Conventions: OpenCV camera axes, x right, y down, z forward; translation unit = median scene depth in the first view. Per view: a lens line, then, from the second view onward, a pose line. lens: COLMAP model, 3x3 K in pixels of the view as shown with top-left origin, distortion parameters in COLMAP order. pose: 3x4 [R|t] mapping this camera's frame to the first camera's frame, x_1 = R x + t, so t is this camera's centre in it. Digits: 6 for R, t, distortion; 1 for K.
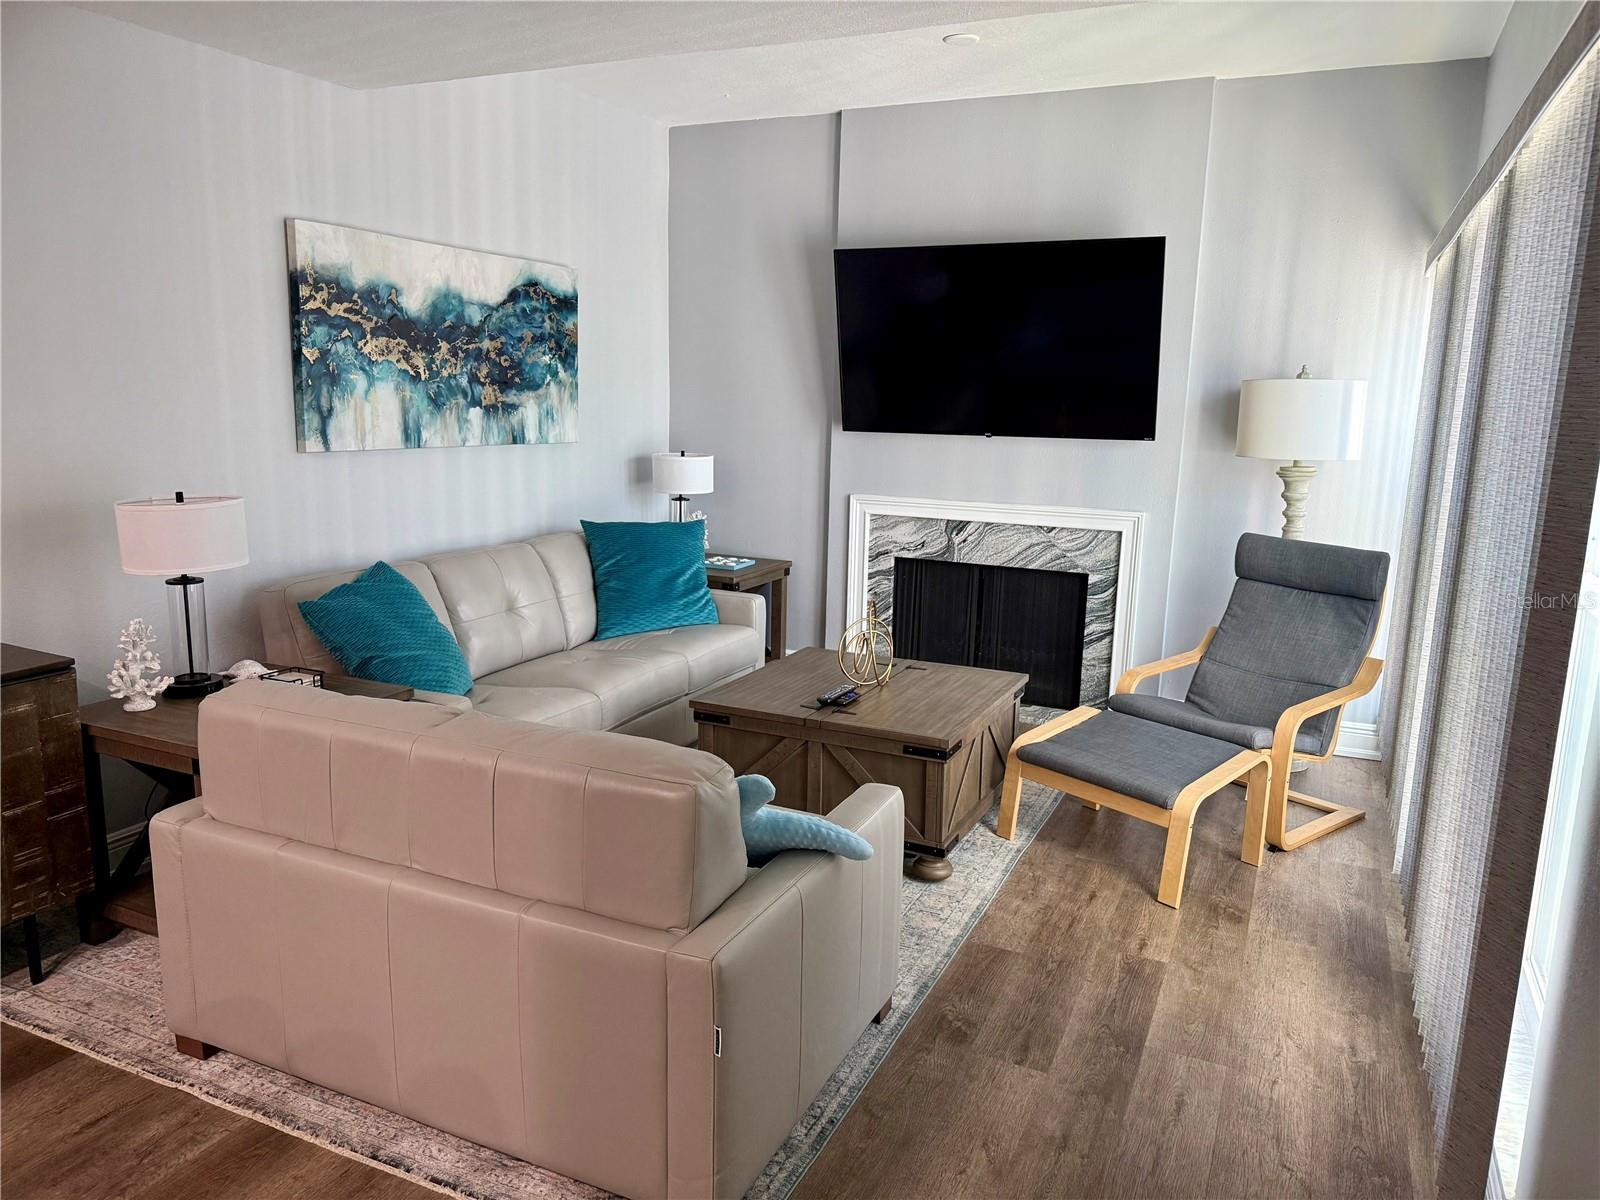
lens RADIAL K [[1123.9, 0, 788.1], [0, 1123.9, 585.6], [0, 0, 1]] dist [0.096769, -0.116600]
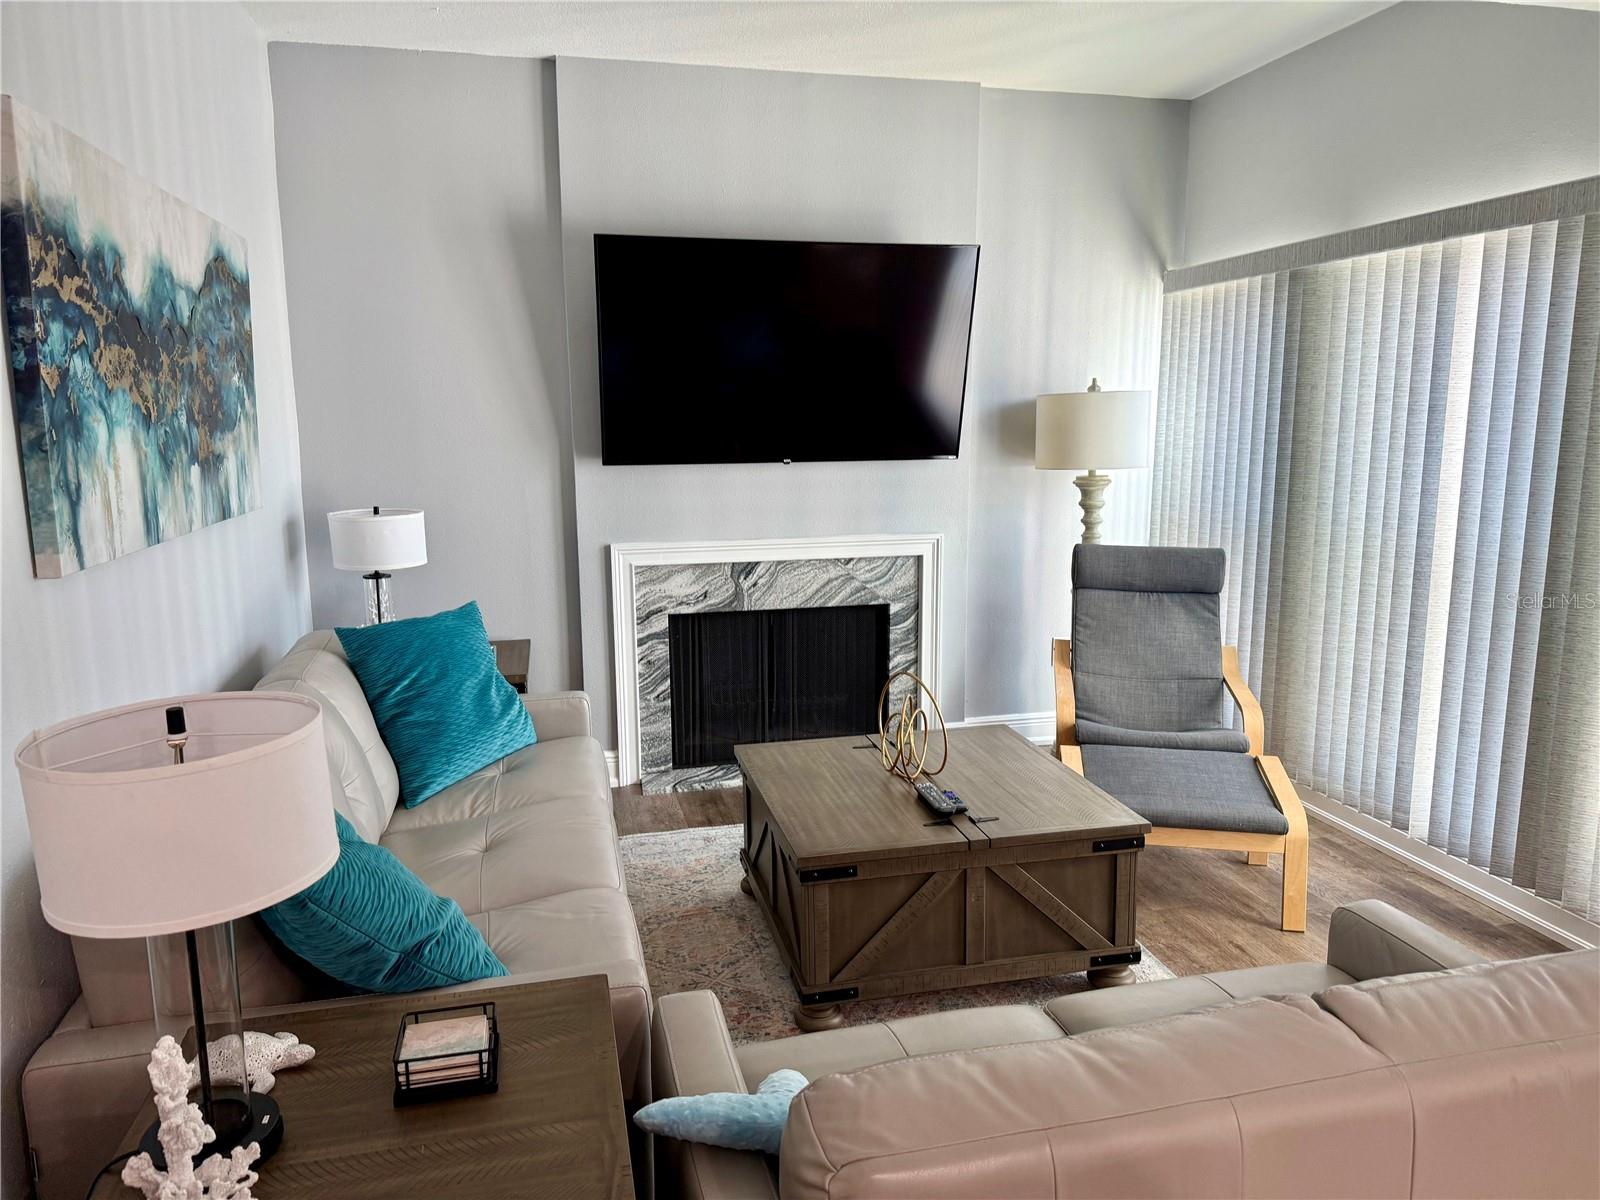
lens RADIAL K [[1123.9, 0, 797.4], [0, 1123.9, 596.4], [0, 0, 1]] dist [0.096769, -0.116600]
pose [[0.778384, -0.132165, 0.613718, -0.364704], [0.135006, 0.989956, 0.041959, -0.065863], [-0.613100, 0.050195, 0.788409, 0.316421]]
